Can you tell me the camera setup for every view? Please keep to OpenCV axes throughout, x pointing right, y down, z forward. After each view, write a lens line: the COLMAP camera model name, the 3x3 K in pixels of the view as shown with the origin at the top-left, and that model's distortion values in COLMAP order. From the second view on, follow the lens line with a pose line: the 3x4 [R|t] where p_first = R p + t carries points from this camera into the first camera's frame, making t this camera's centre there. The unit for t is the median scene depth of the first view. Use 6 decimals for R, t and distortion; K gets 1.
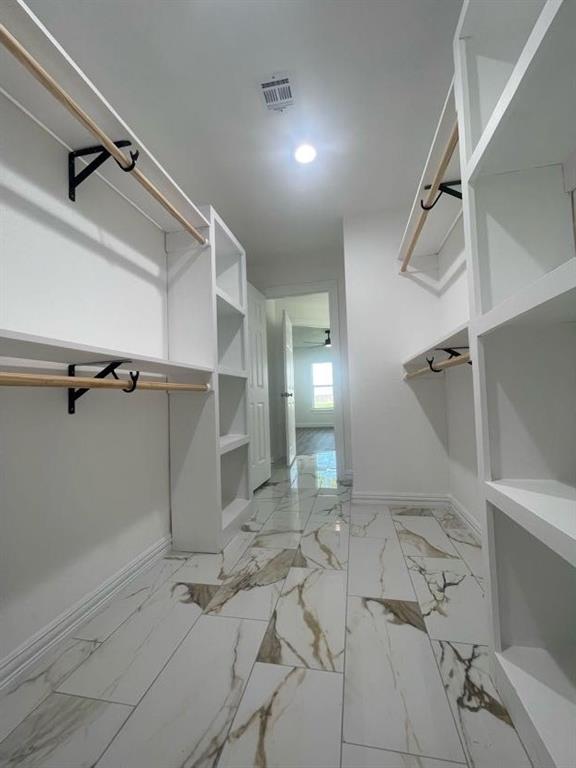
lens RADIAL K [[311.2, 0, 289.0], [0, 311.2, 384.3], [0, 0, 1]] dist [-0.003074, 0.000083]
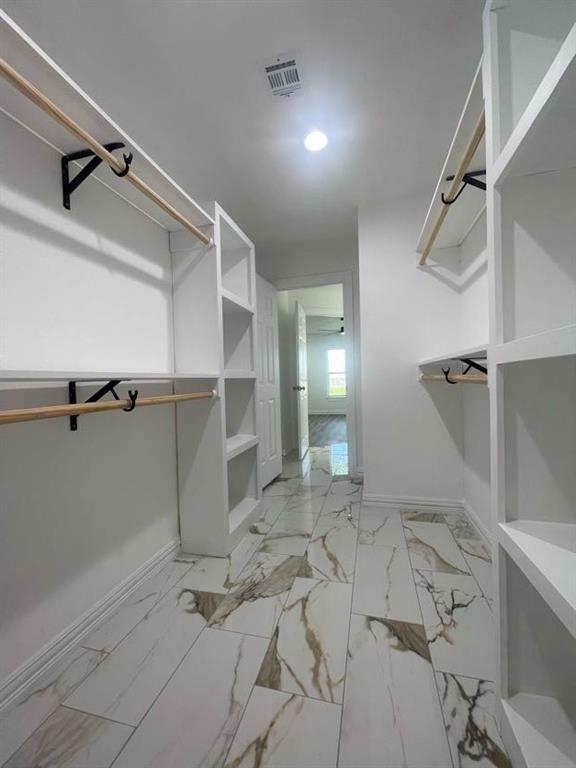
lens RADIAL K [[311.2, 0, 288.7], [0, 311.2, 384.9], [0, 0, 1]] dist [-0.003074, 0.000083]
pose [[0.998565, 0.006951, -0.053100, 0.034372], [-0.003840, 0.998281, 0.058481, -0.094990], [0.053415, -0.058193, 0.996875, 0.044113]]
